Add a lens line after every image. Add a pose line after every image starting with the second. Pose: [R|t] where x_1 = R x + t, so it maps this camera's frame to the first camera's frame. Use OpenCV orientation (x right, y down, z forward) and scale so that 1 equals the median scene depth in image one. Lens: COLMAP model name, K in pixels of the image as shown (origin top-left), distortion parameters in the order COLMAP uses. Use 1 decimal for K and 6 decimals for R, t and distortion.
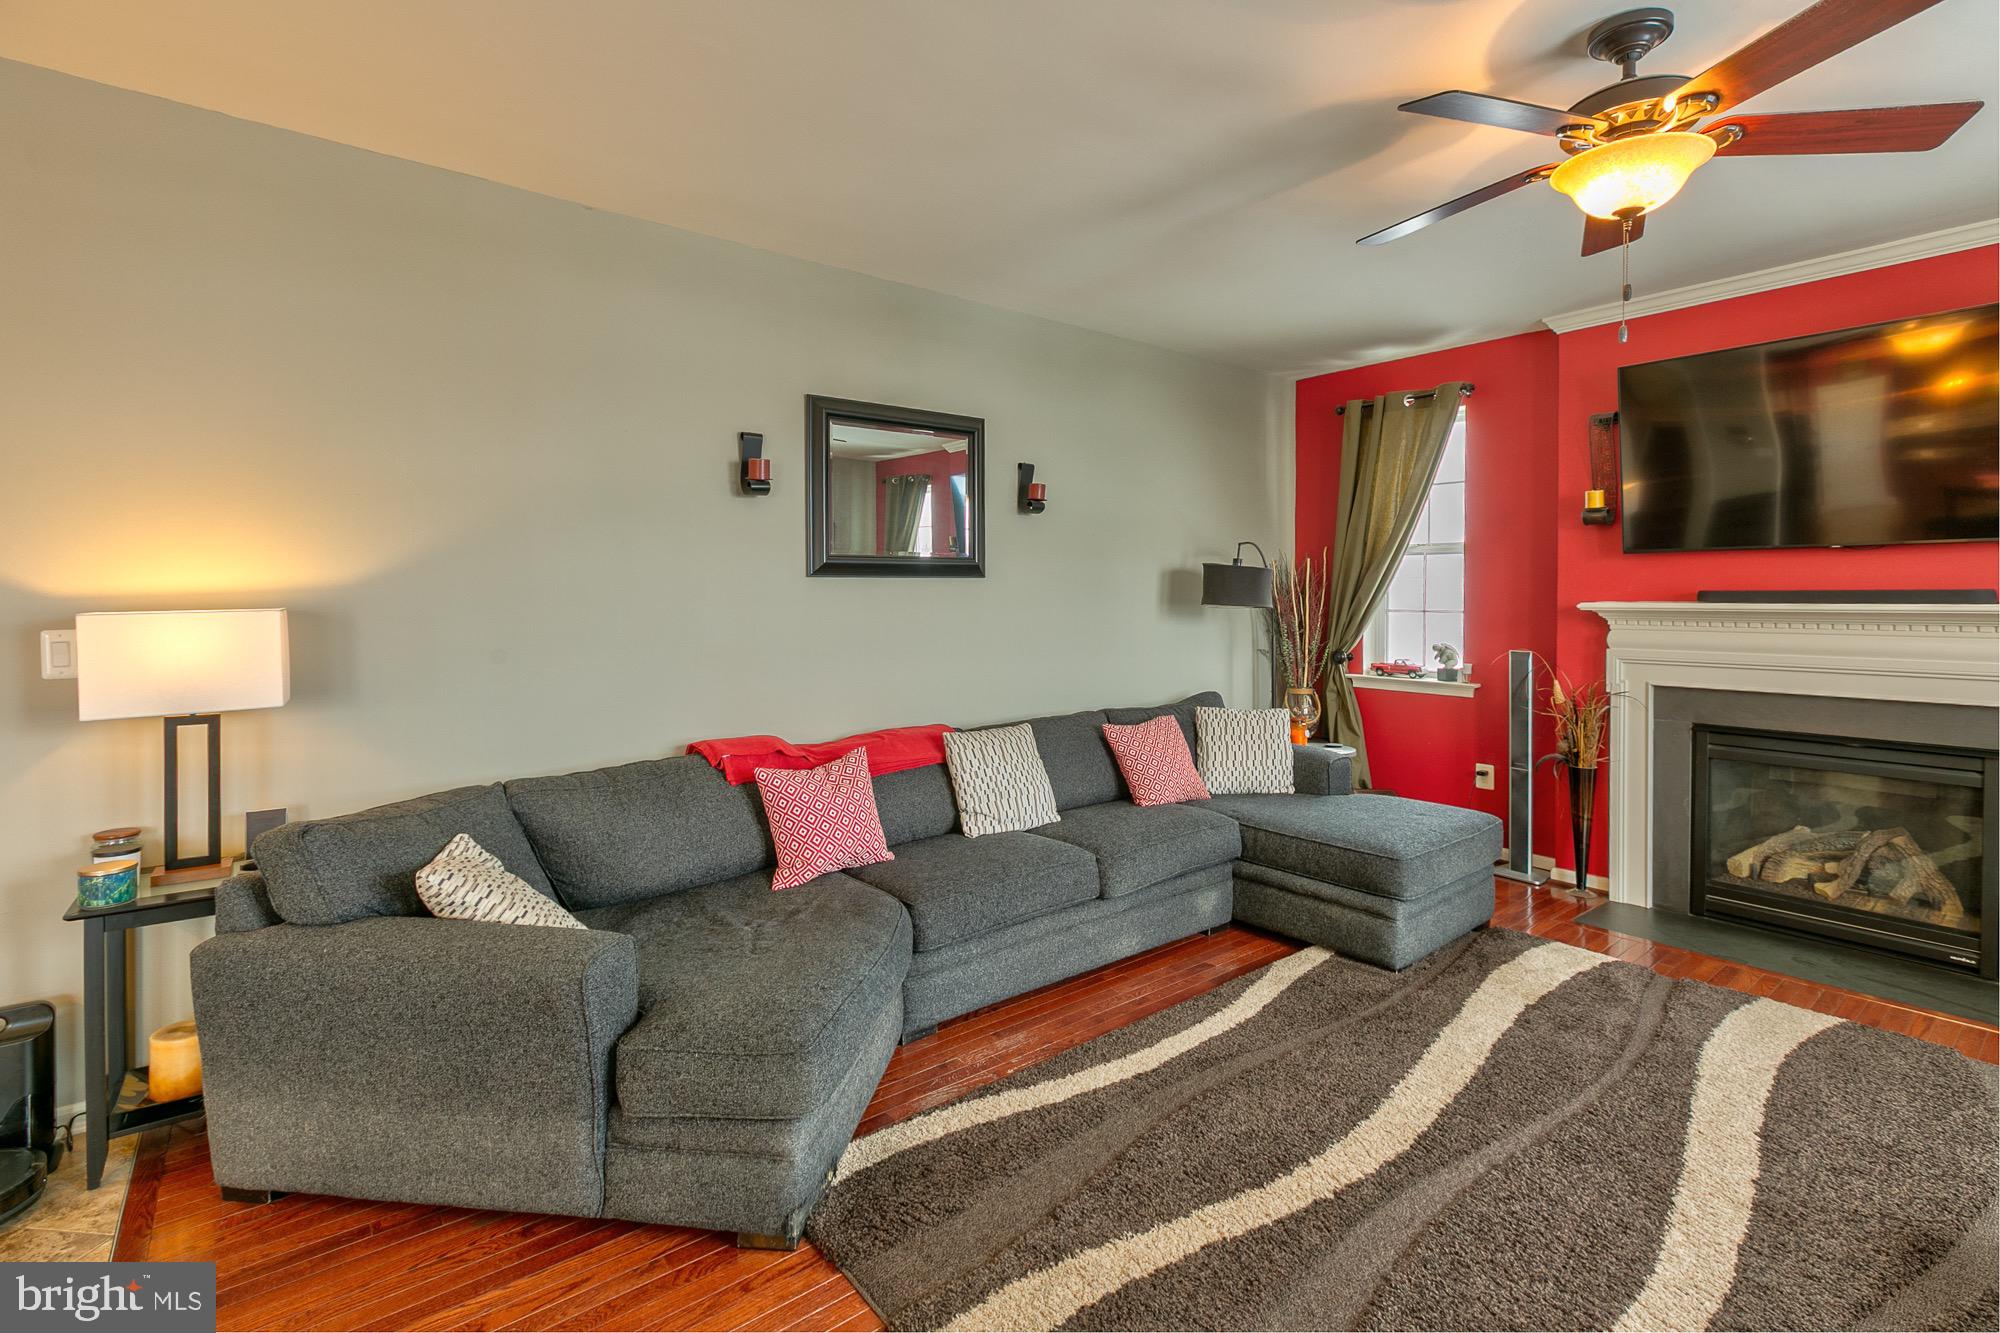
lens RADIAL K [[914.6, 0, 1015.4], [0, 914.6, 615.5], [0, 0, 1]] dist [-0.001778, -0.000928]
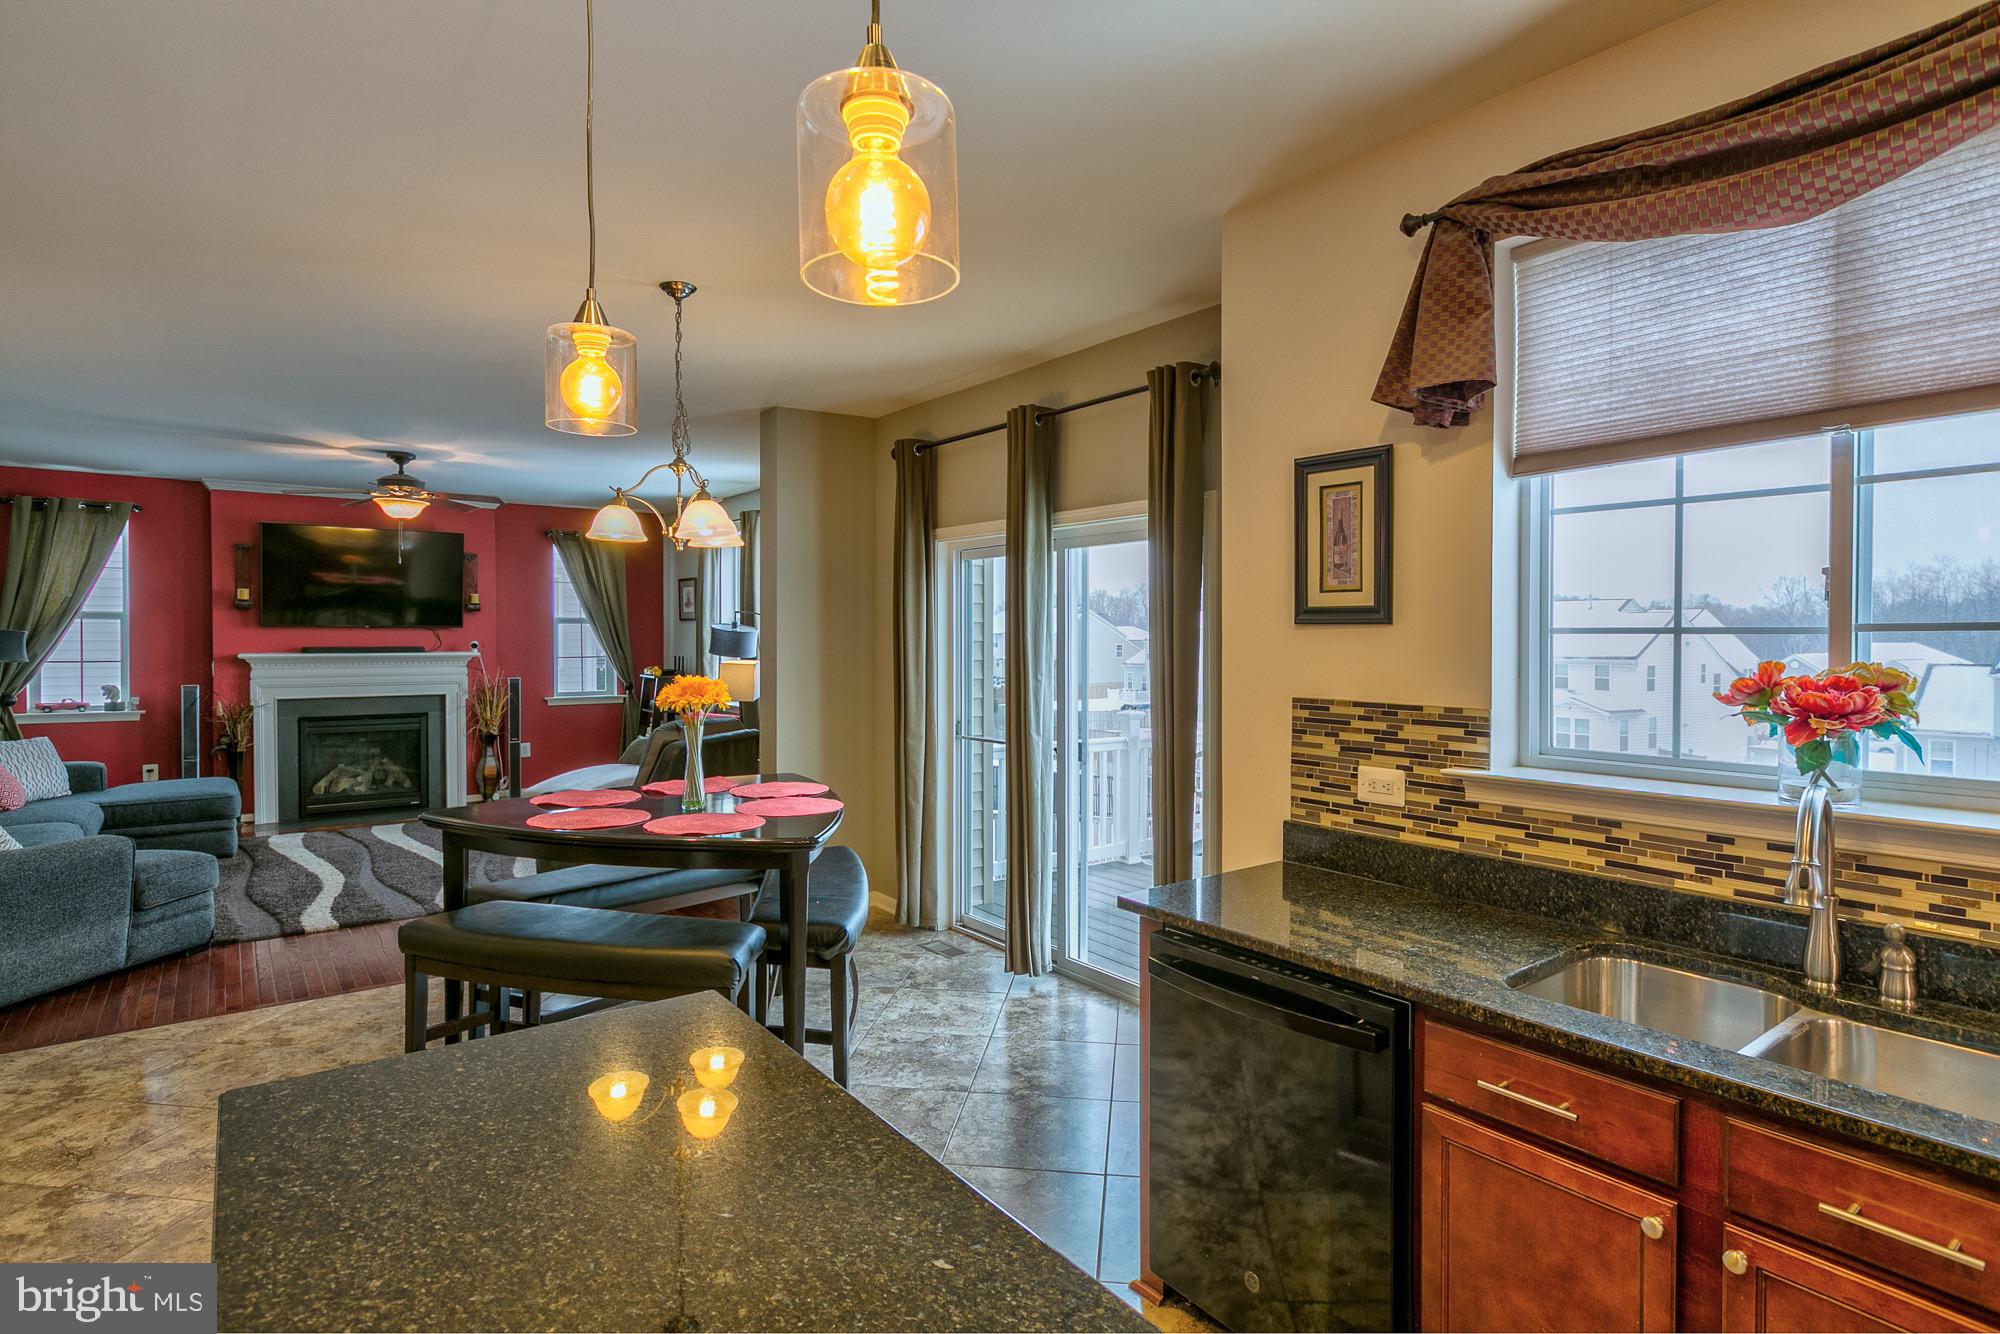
lens RADIAL K [[1034.5, 0, 999.1], [0, 1034.5, 655.9], [0, 0, 1]] dist [-0.000899, 0.000481]
pose [[0.040810, -0.020084, 0.998965, -1.296503], [0.017184, 0.999664, 0.019396, -0.024988], [-0.999019, 0.016374, 0.041141, -0.517945]]
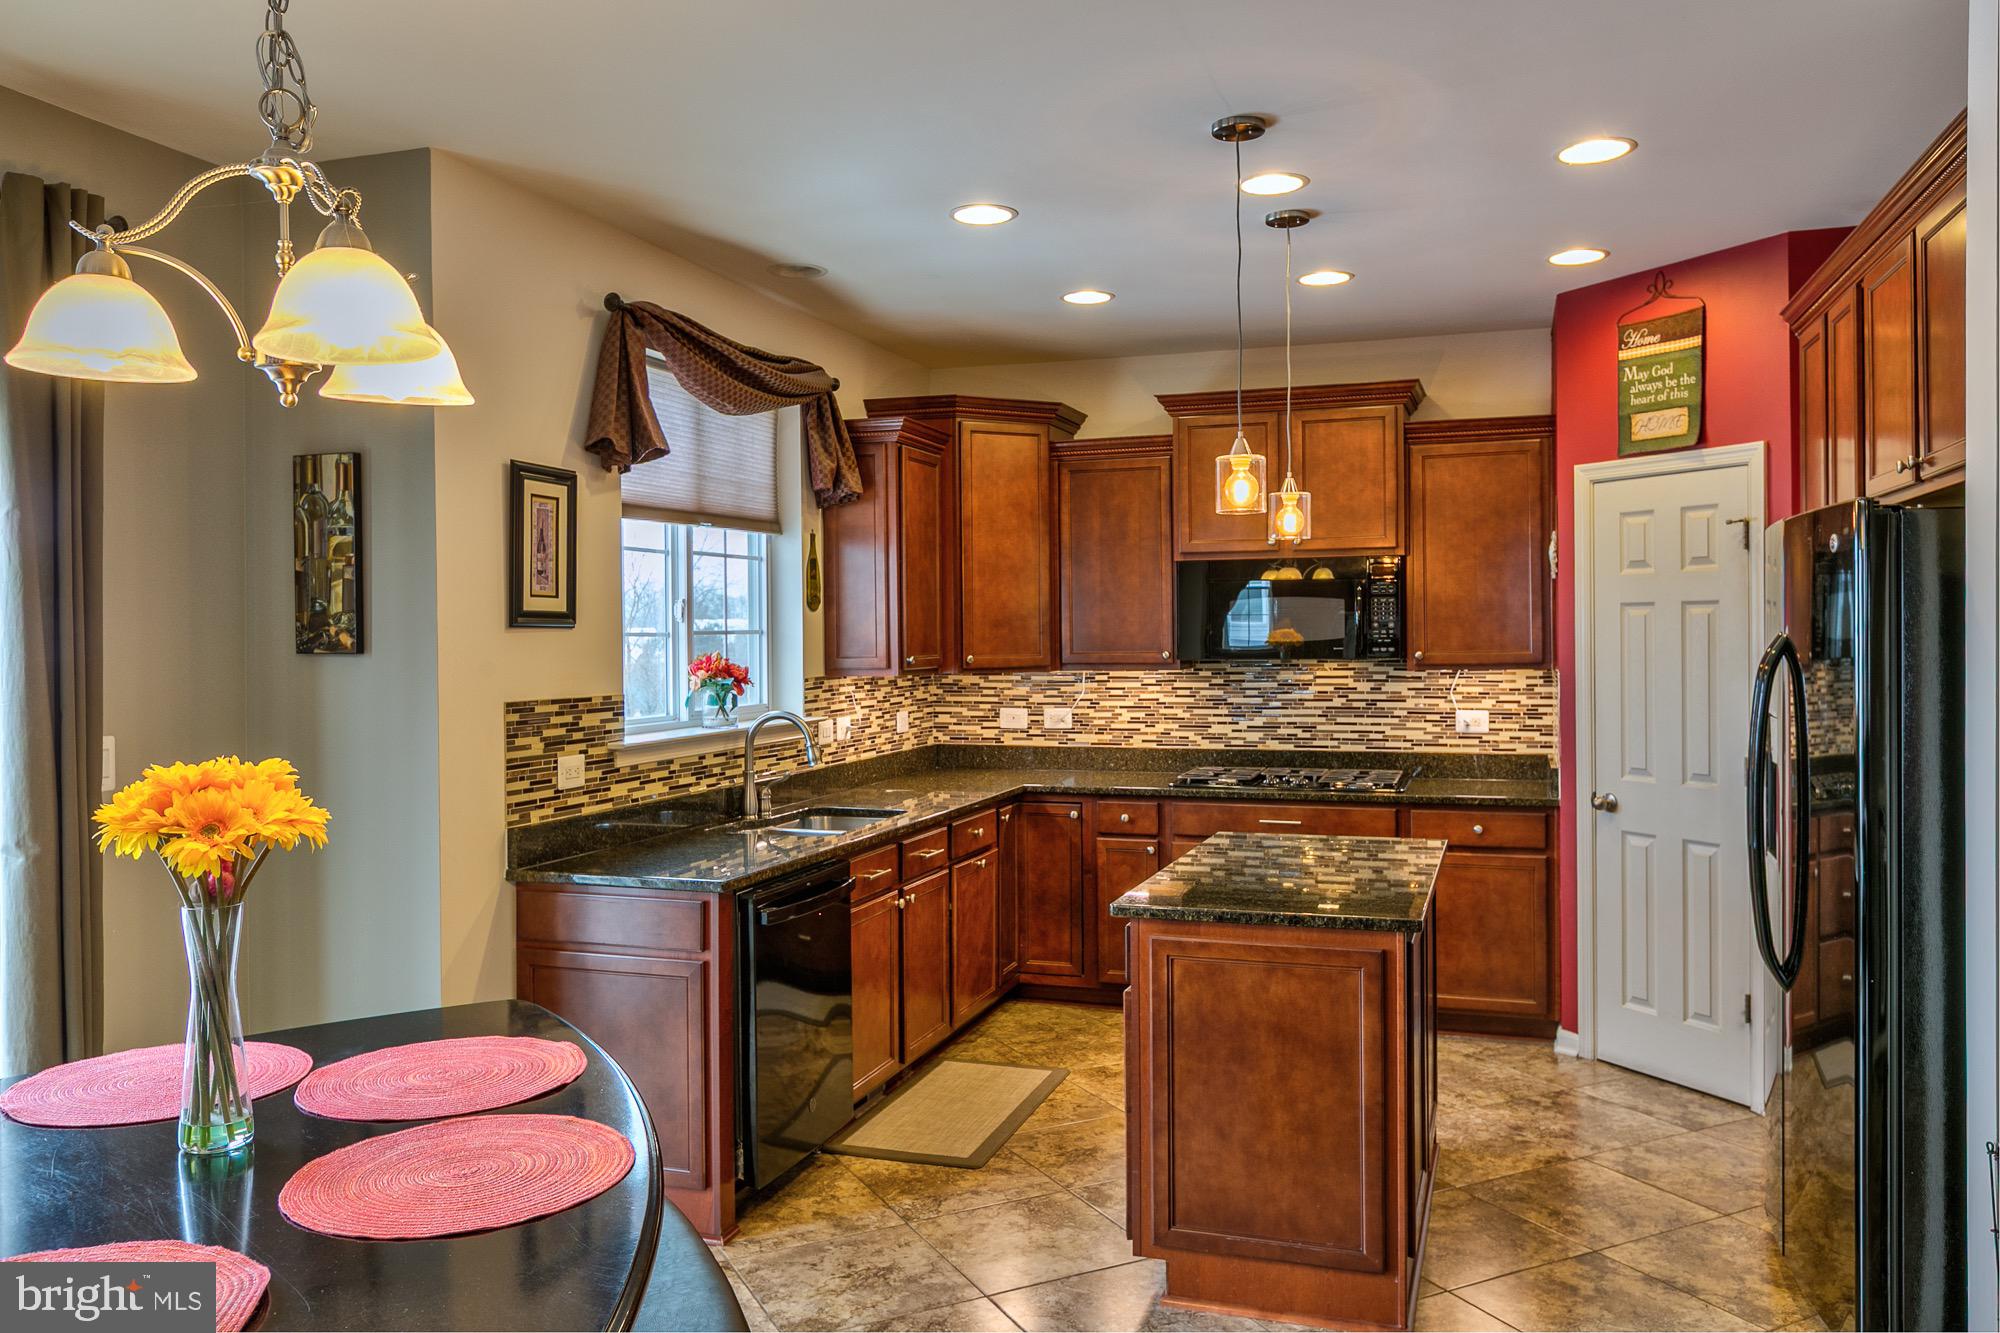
lens RADIAL K [[1482.4, 0, 1020.1], [0, 1482.4, 651.5], [0, 0, 1]] dist [0.006871, -0.009980]
pose [[-0.837446, 0.011702, -0.546394, -0.365766], [-0.002057, 0.999696, 0.024563, -0.037874], [0.546516, 0.021694, -0.837168, 0.294460]]
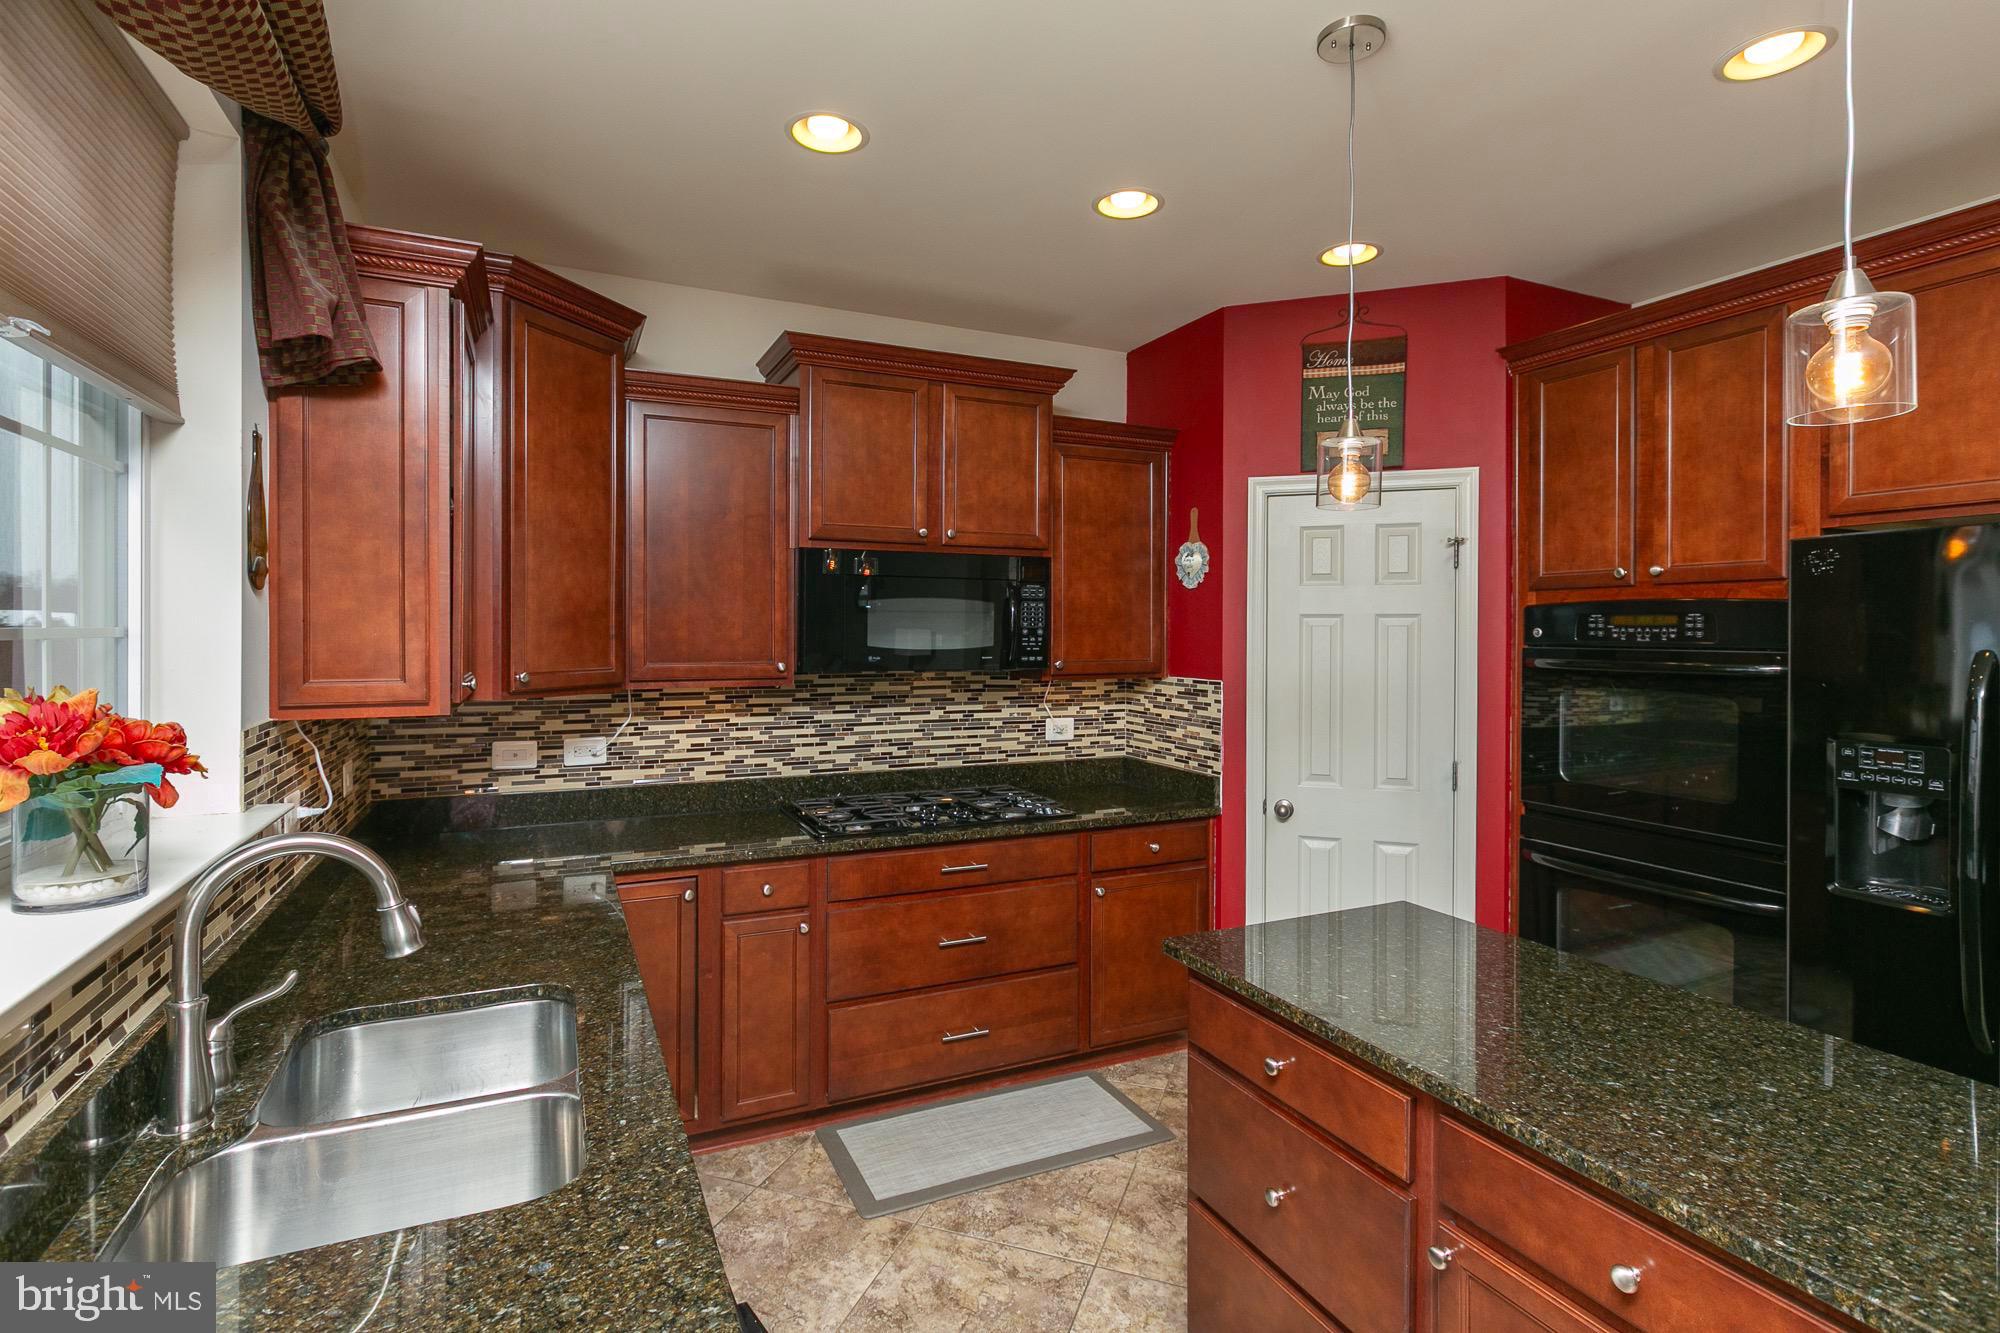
lens RADIAL K [[961.2, 0, 1014.3], [0, 961.2, 640.4], [0, 0, 1]] dist [-0.000322, 0.000225]
pose [[-0.228776, 0.005085, -0.973466, -0.610147], [-0.021030, 0.999727, 0.010165, -0.029806], [0.973252, 0.022797, -0.228607, -0.532687]]
